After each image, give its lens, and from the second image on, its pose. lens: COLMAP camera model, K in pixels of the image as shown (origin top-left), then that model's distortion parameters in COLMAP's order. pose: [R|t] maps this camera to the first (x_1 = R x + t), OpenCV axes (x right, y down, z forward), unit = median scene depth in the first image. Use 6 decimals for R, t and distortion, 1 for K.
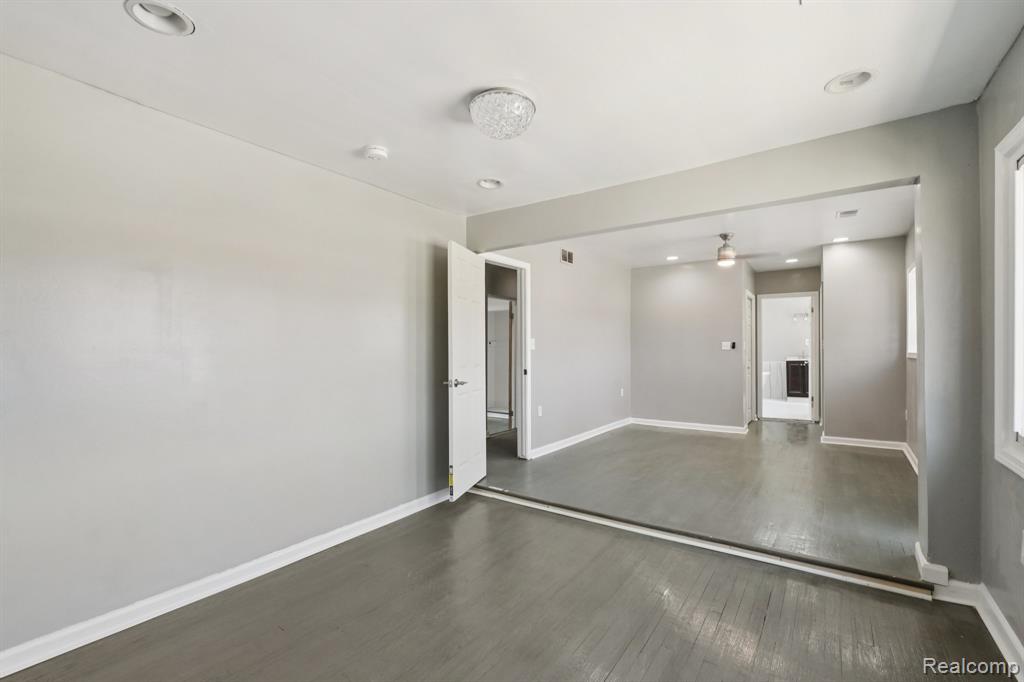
lens RADIAL K [[459.8, 0, 514.9], [0, 459.8, 346.7], [0, 0, 1]] dist [0.026719, 0.000274]
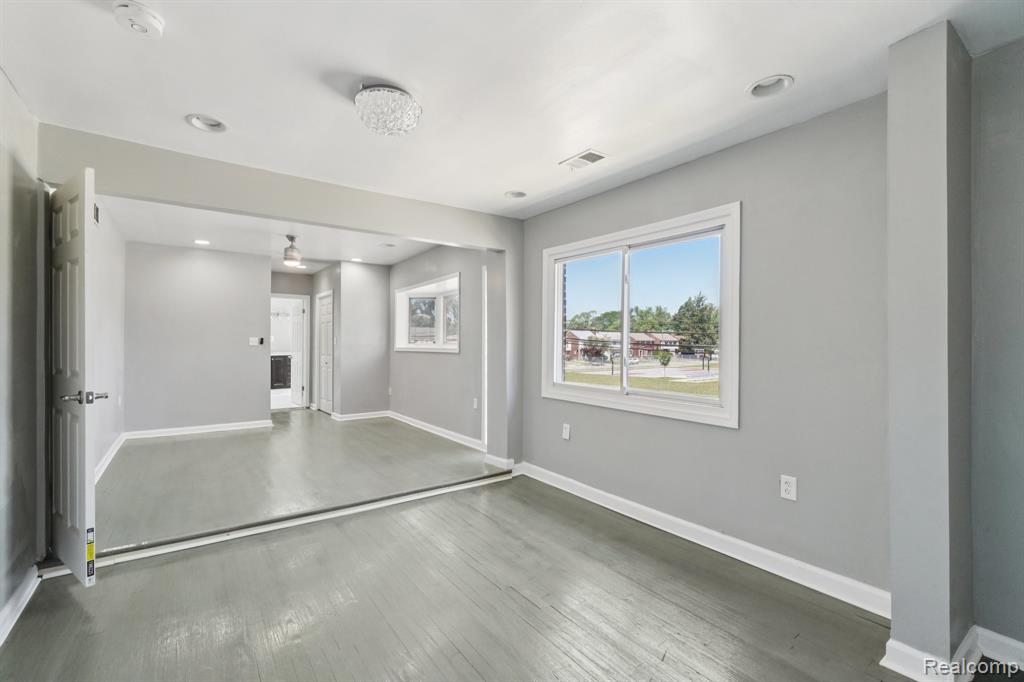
lens RADIAL K [[459.8, 0, 514.9], [0, 459.8, 346.7], [0, 0, 1]] dist [0.026719, 0.000274]
pose [[0.348867, -0.002208, 0.937170, -0.358244], [-0.005819, 0.999973, 0.004522, 0.001909], [-0.937154, -0.007031, 0.348845, 0.150588]]
